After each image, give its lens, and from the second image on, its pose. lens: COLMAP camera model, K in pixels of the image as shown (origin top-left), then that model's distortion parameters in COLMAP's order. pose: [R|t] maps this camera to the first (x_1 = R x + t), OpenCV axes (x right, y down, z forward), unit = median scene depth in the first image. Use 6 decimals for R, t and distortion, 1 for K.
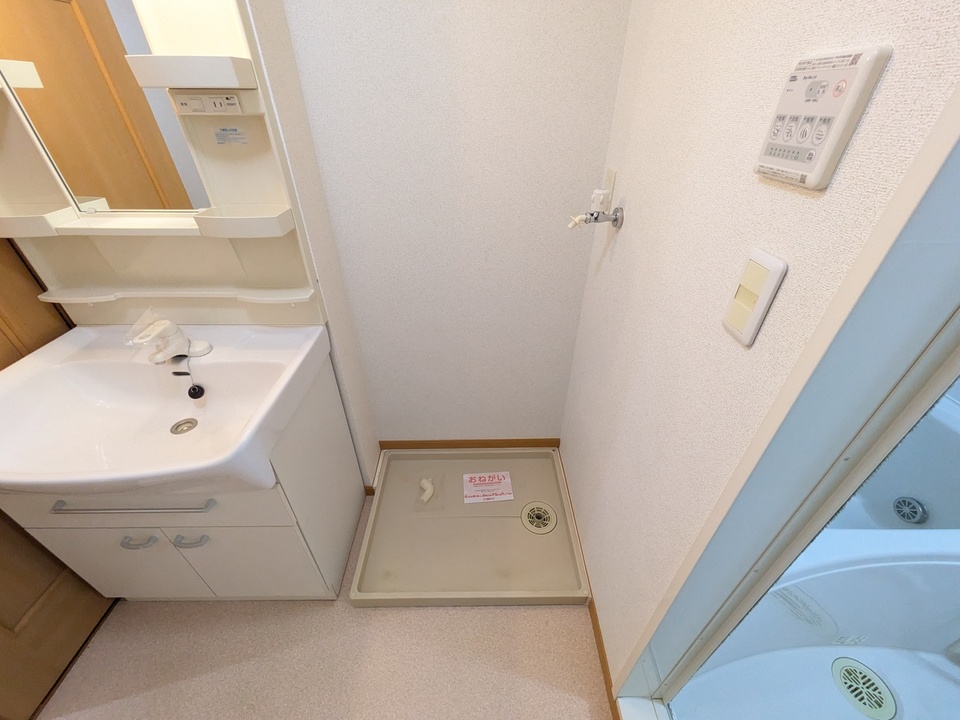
lens RADIAL K [[379.9, 0, 479.4], [0, 379.9, 360.9], [0, 0, 1]] dist [0.003160, 0.000491]
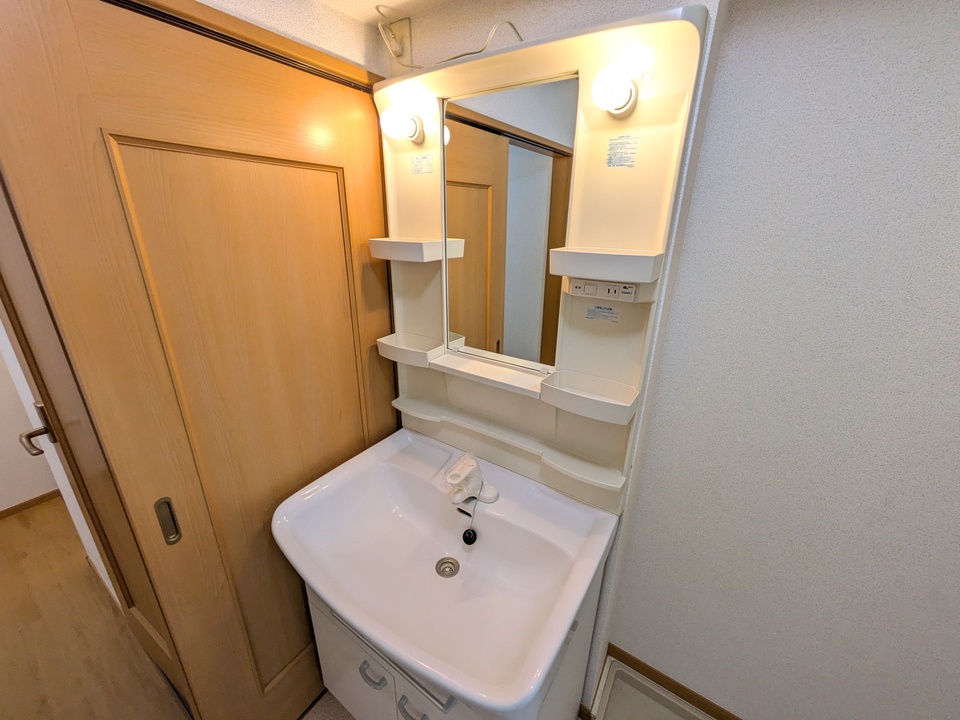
lens RADIAL K [[379.9, 0, 478.0], [0, 379.9, 357.4], [0, 0, 1]] dist [0.003160, 0.000491]
pose [[0.827281, 0.202350, -0.524081, -0.382731], [-0.330487, 0.929675, -0.162734, -0.224609], [0.454296, 0.307829, 0.835977, 0.090538]]
